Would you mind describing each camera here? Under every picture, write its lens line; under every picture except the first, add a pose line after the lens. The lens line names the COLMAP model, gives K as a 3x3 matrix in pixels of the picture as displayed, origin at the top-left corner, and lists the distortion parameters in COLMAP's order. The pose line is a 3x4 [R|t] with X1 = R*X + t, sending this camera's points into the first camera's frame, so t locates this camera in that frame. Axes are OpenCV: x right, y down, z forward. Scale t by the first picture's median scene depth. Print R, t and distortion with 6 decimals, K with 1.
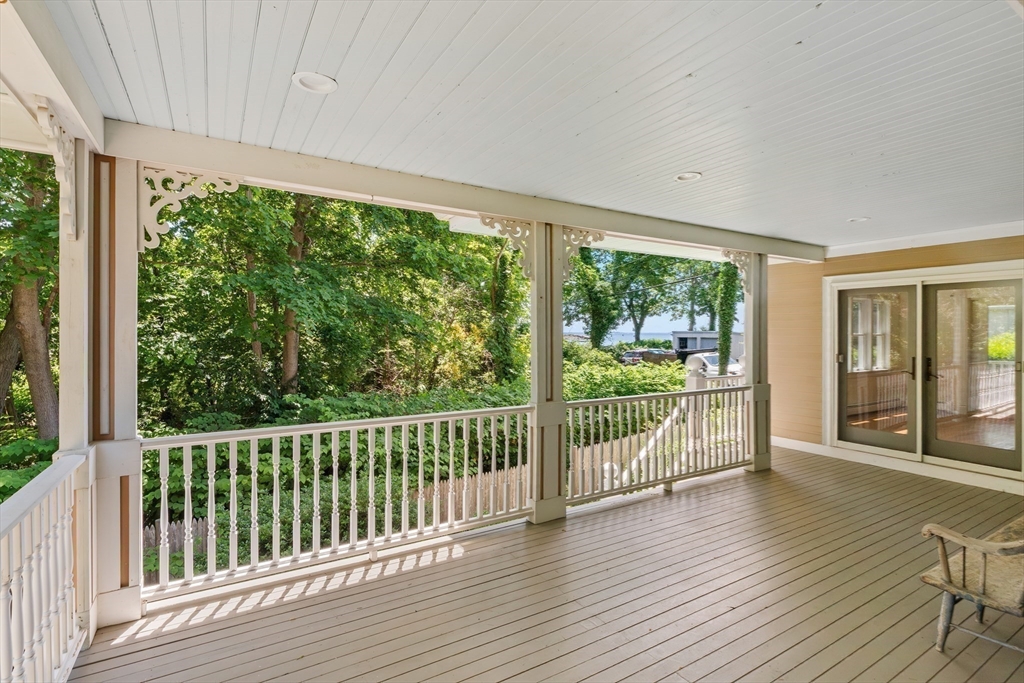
lens RADIAL K [[503.7, 0, 514.8], [0, 503.7, 335.0], [0, 0, 1]] dist [-0.002092, 0.000029]
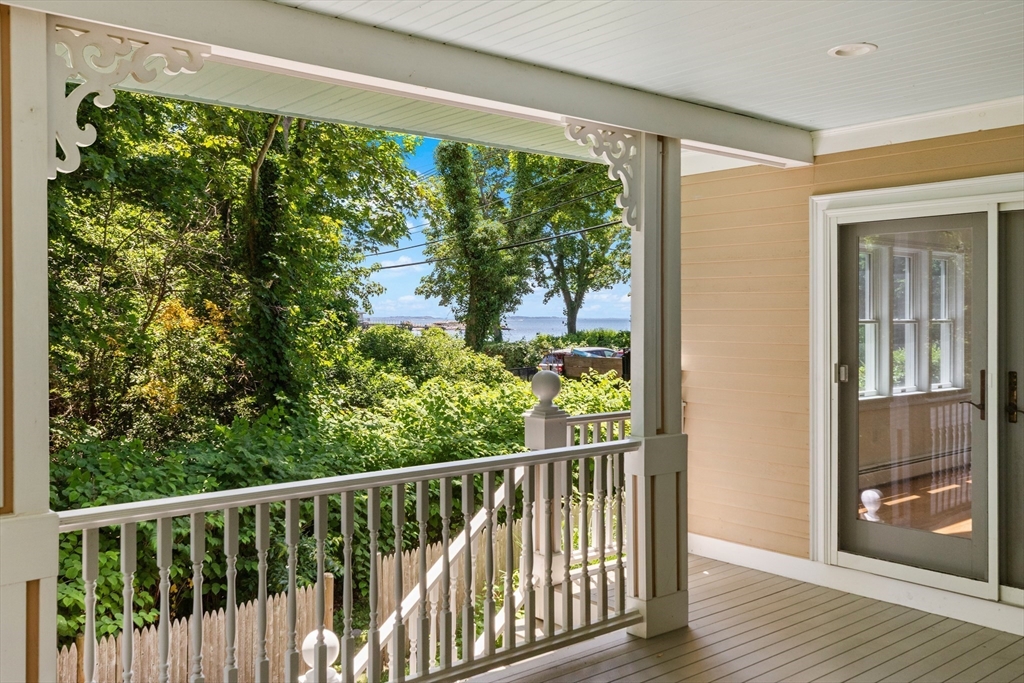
lens RADIAL K [[910.0, 0, 511.2], [0, 910.0, 324.6], [0, 0, 1]] dist [0.009144, 0.000898]
pose [[0.988414, -0.002669, 0.151757, 0.118173], [0.002292, 0.999994, 0.002660, -0.000327], [-0.151763, -0.002281, 0.988414, 0.119301]]
